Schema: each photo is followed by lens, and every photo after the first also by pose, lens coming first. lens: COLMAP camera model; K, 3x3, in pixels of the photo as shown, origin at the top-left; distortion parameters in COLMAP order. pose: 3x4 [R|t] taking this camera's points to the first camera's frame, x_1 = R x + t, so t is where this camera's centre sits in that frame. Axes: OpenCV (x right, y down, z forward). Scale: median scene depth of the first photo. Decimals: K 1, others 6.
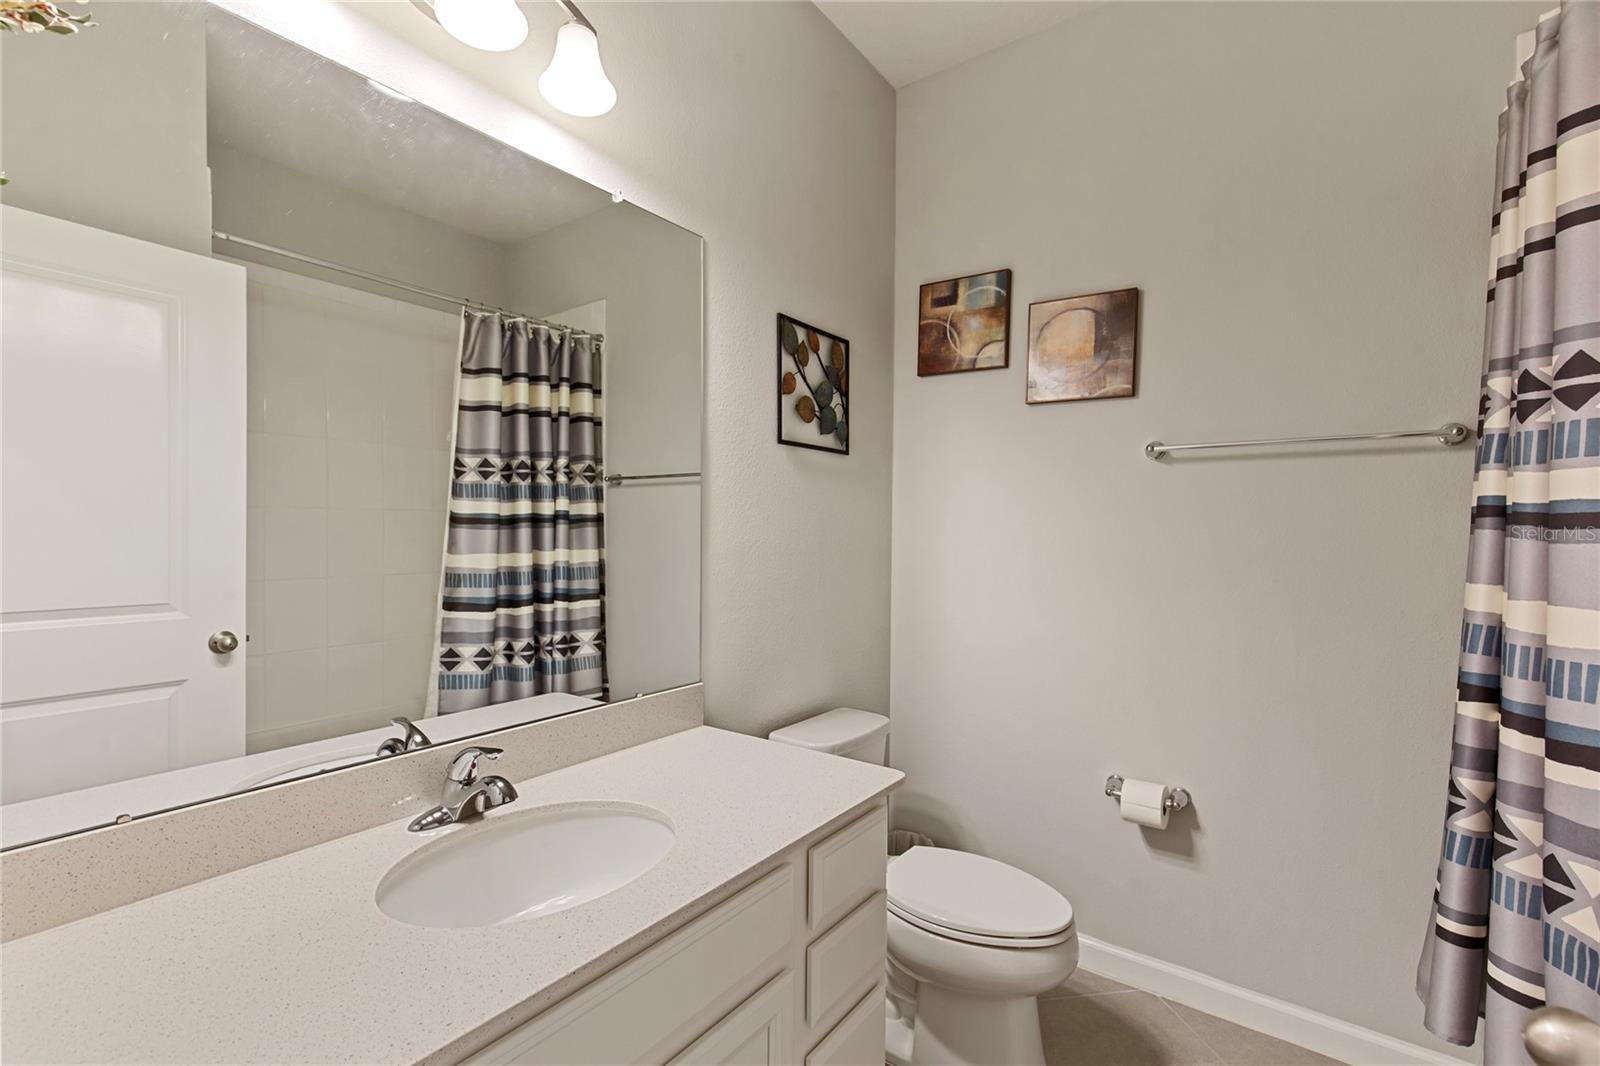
lens RADIAL K [[727.6, 0, 794.3], [0, 727.6, 548.8], [0, 0, 1]] dist [0.004504, 0.000779]
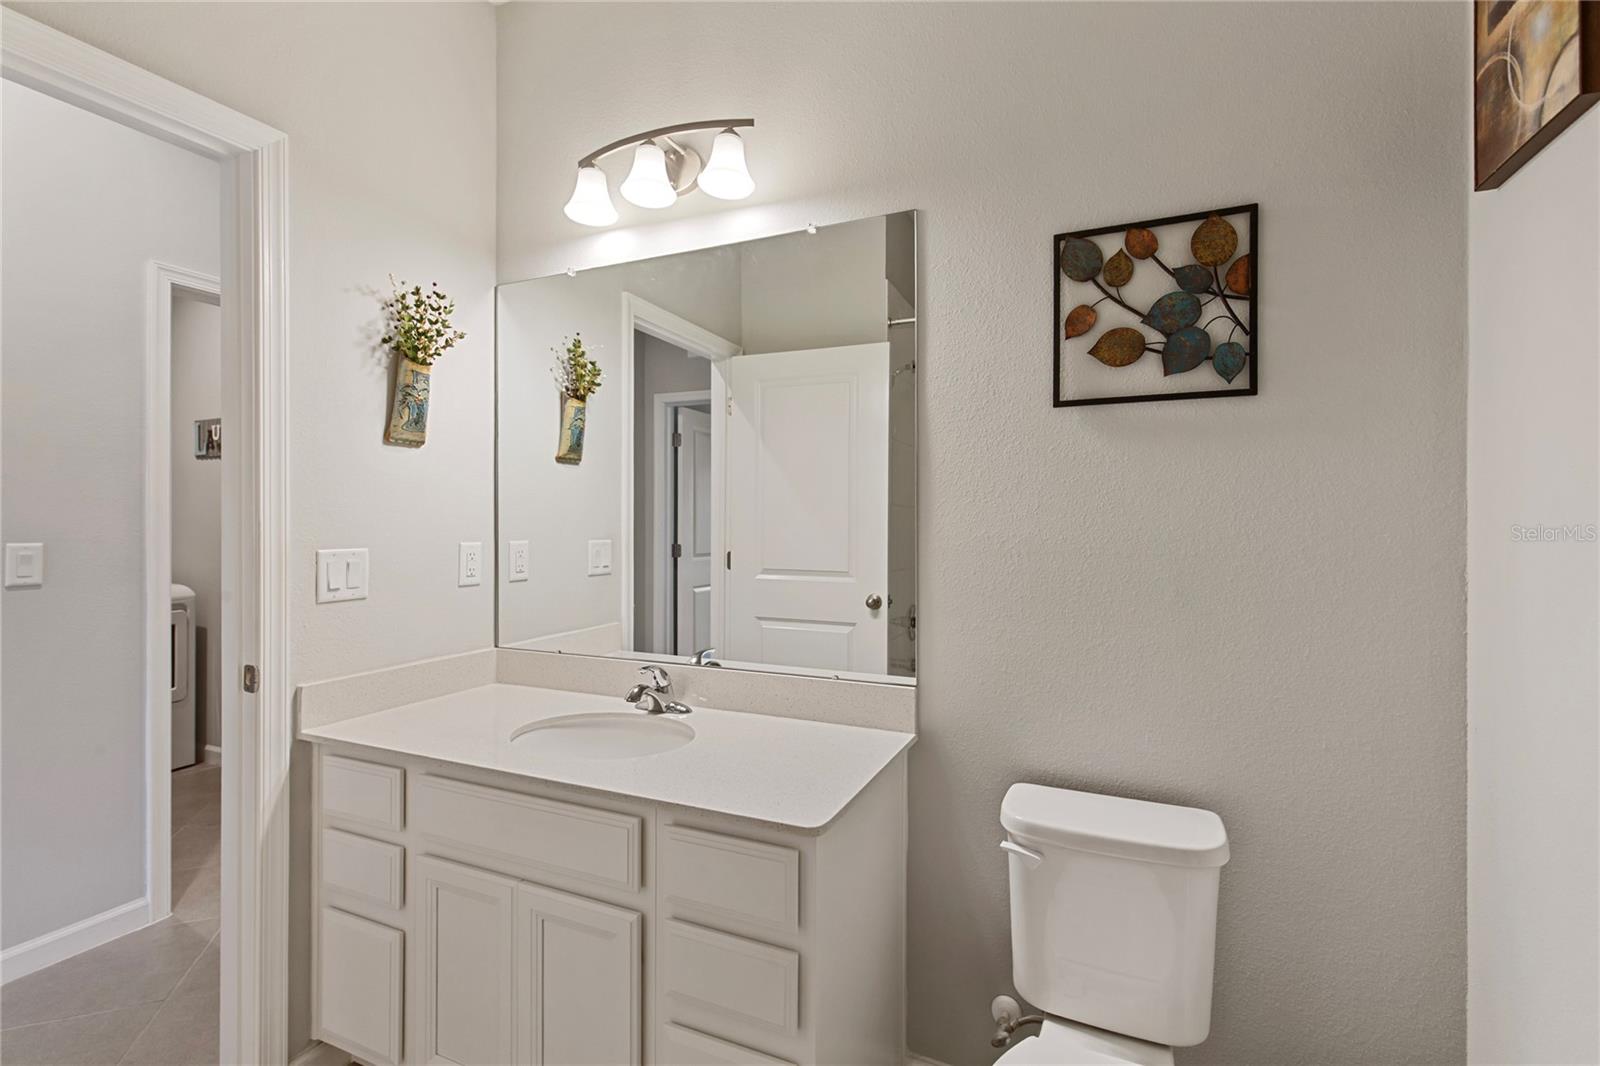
lens RADIAL K [[727.6, 0, 794.5], [0, 727.6, 520.5], [0, 0, 1]] dist [0.004504, 0.000779]
pose [[0.203202, -0.010758, -0.979078, 0.619962], [-0.024116, 0.999581, -0.015988, -0.007194], [0.978840, 0.026860, 0.202857, 0.547271]]
